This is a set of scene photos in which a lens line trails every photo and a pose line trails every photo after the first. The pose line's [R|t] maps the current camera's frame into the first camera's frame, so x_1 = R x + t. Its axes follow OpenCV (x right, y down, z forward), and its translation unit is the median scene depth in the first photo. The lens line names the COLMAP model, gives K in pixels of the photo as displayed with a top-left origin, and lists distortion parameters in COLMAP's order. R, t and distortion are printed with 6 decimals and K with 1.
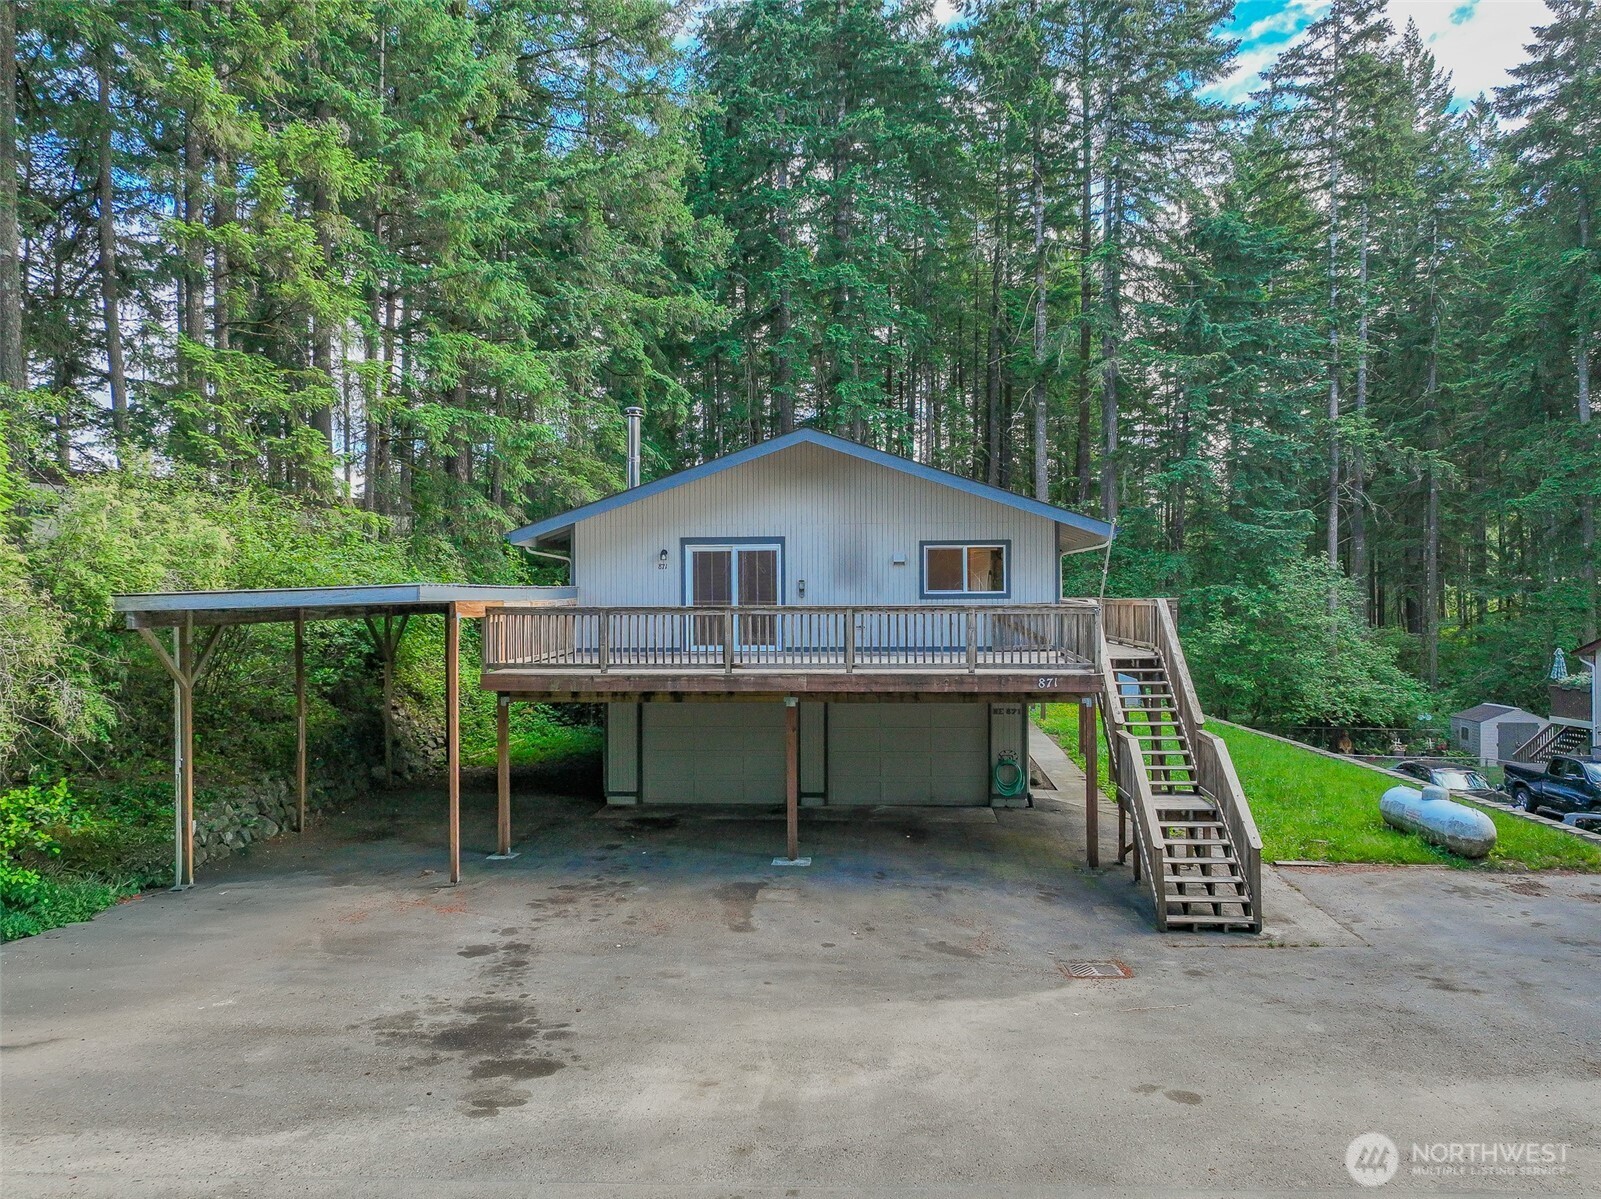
lens RADIAL K [[1149.2, 0, 809.1], [0, 1149.2, 600.4], [0, 0, 1]] dist [-0.002030, 0.008875]
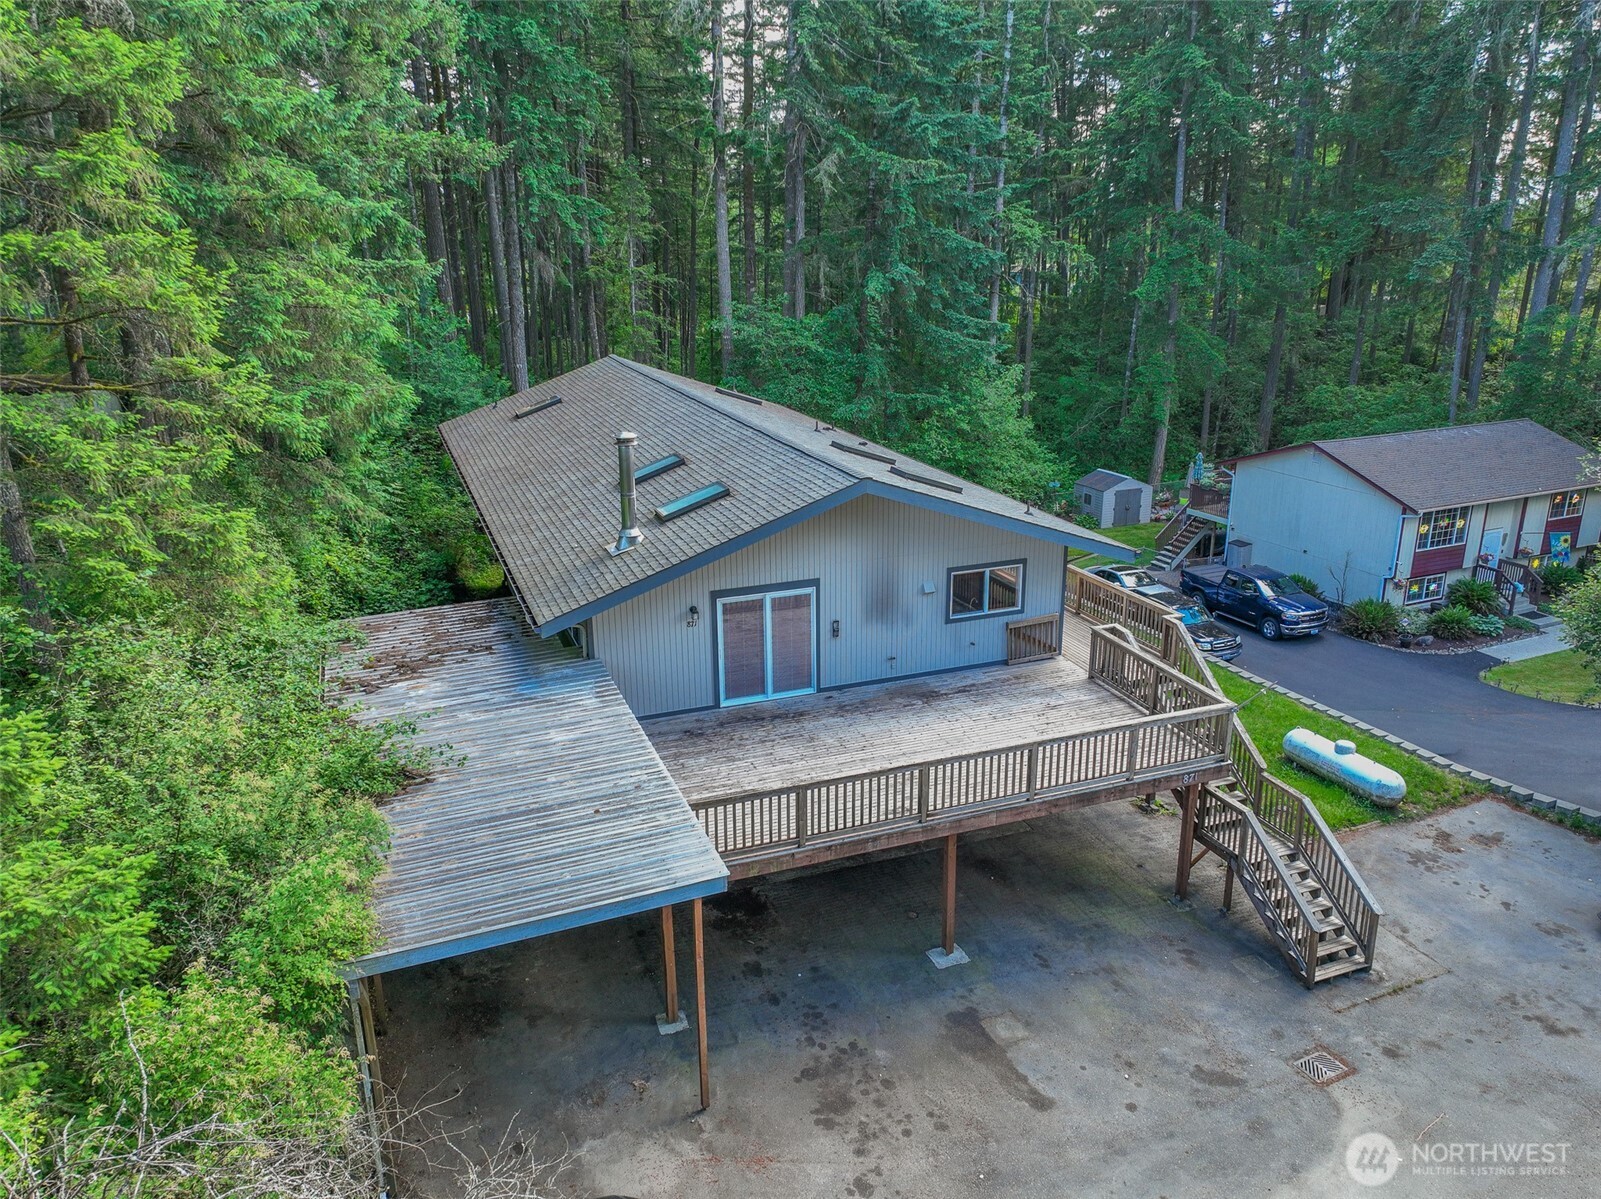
lens RADIAL K [[1149.2, 0, 803.5], [0, 1149.2, 604.2], [0, 0, 1]] dist [-0.002030, 0.008875]
pose [[0.903131, -0.136764, 0.407001, -0.561958], [0.007002, 0.952479, 0.304523, -0.432532], [-0.429307, -0.272175, 0.861171, 0.265363]]
